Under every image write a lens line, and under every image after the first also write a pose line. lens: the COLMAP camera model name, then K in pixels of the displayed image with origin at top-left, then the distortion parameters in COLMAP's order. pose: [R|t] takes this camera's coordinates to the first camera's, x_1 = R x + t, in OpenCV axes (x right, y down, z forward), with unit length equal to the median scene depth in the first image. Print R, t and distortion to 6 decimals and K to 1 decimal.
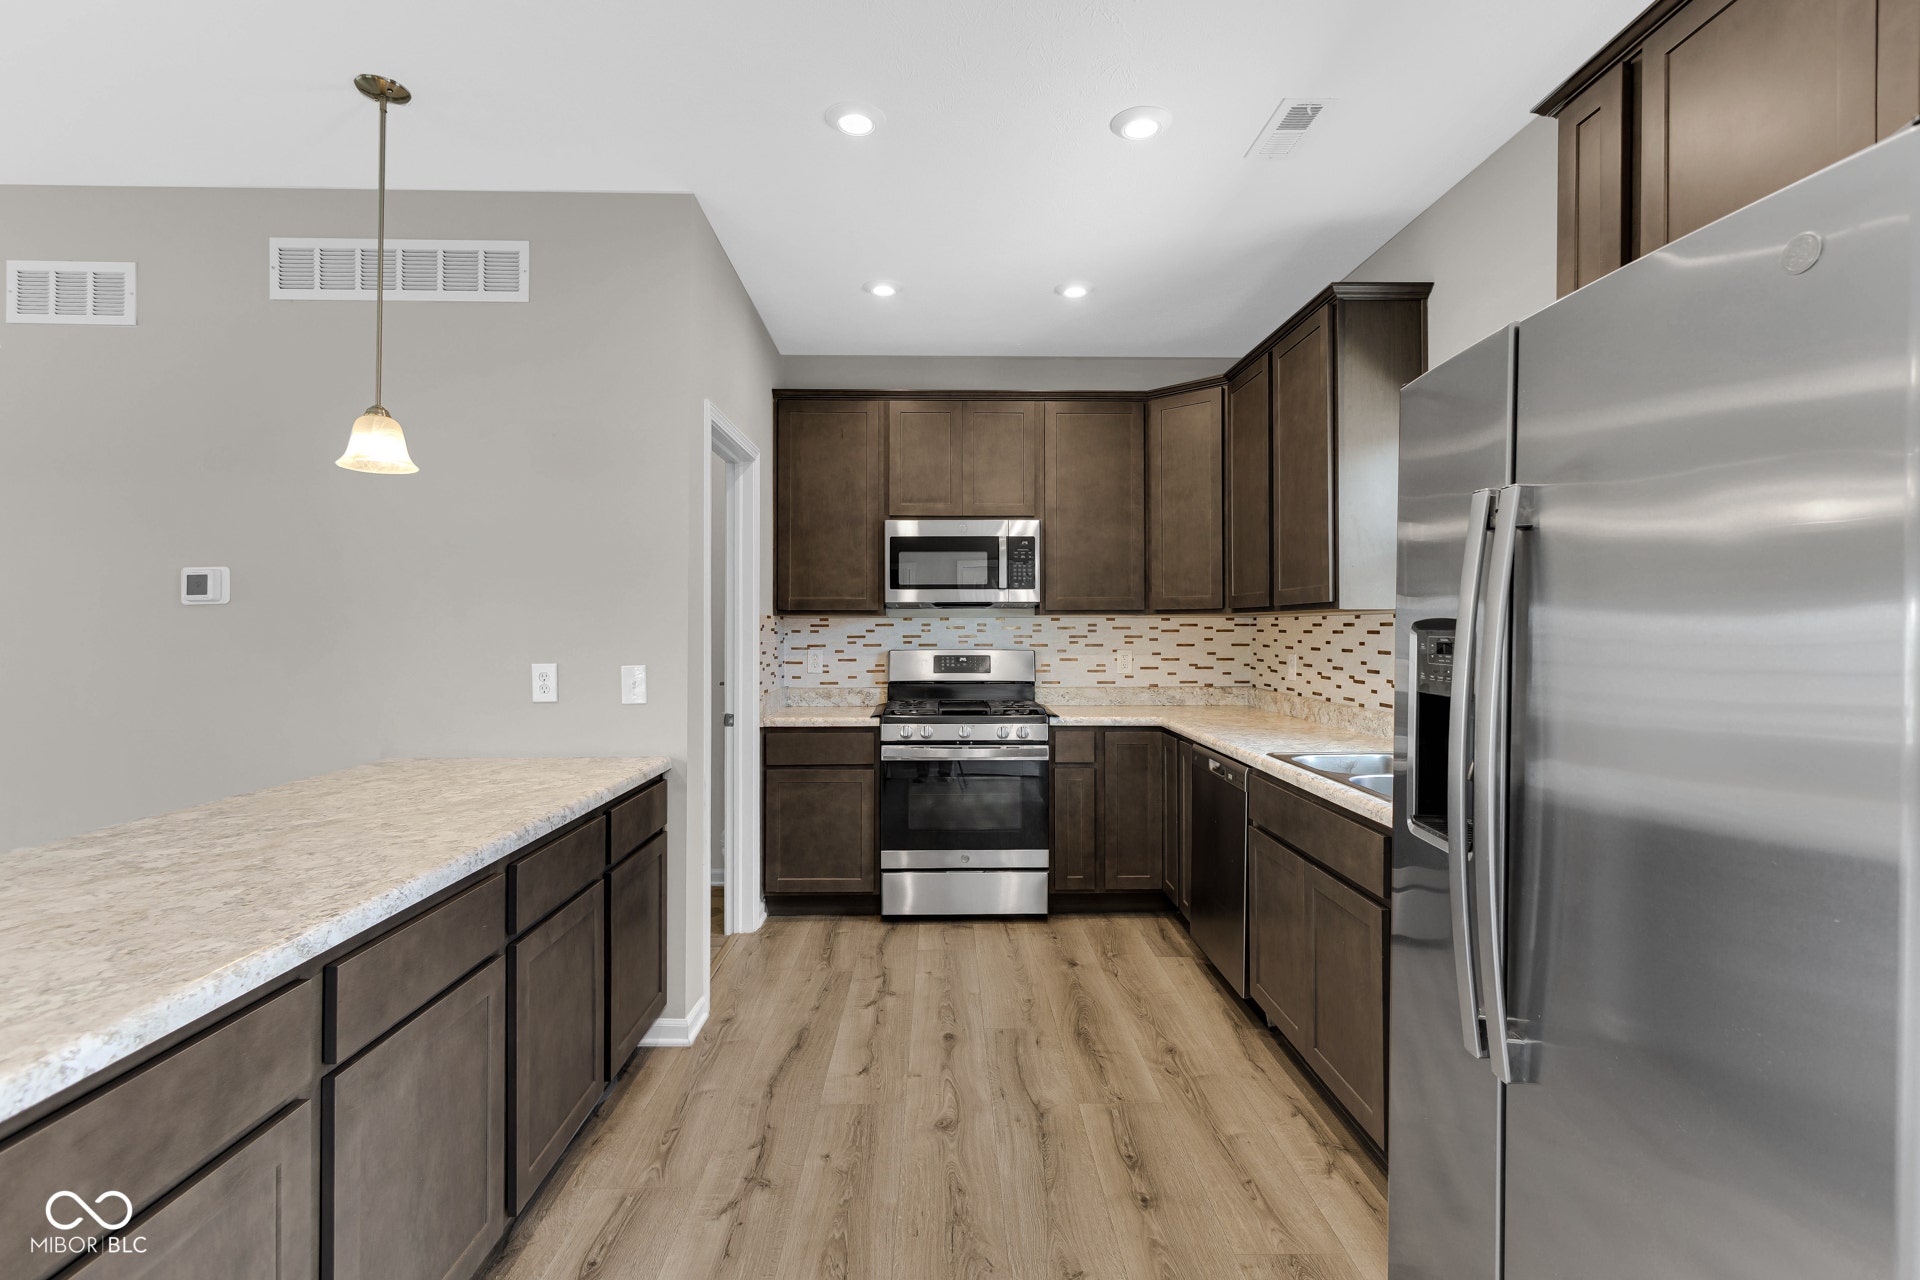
lens RADIAL K [[890.5, 0, 956.8], [0, 890.5, 624.0], [0, 0, 1]] dist [0.008691, -0.000136]
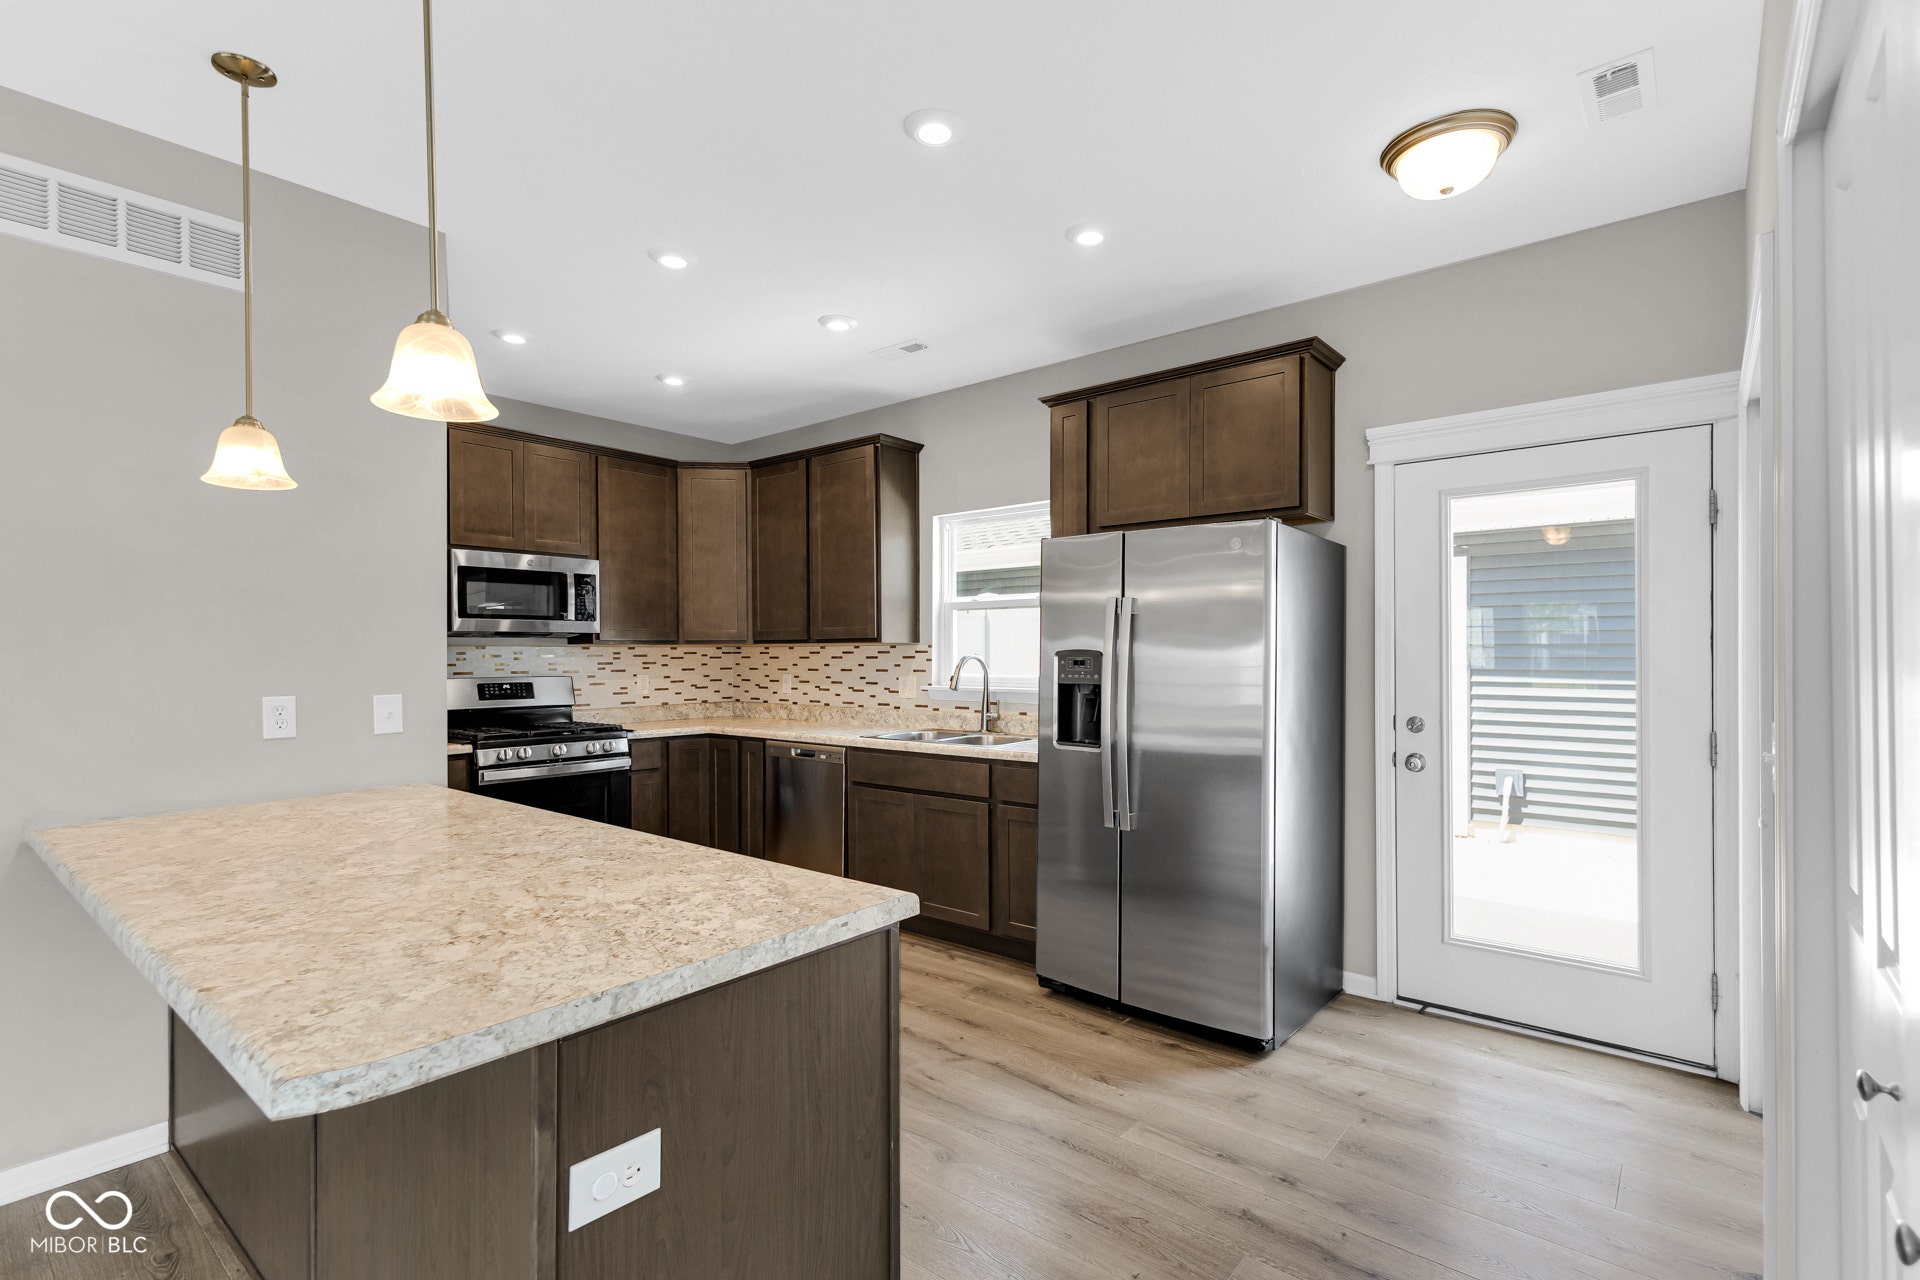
lens RADIAL K [[890.7, 0, 964.5], [0, 890.7, 653.2], [0, 0, 1]] dist [0.004661, 0.000230]
pose [[0.646003, -0.001936, 0.763332, -0.503831], [0.001020, 0.999998, 0.001674, -0.000324], [-0.763334, -0.000303, 0.646004, -0.090751]]
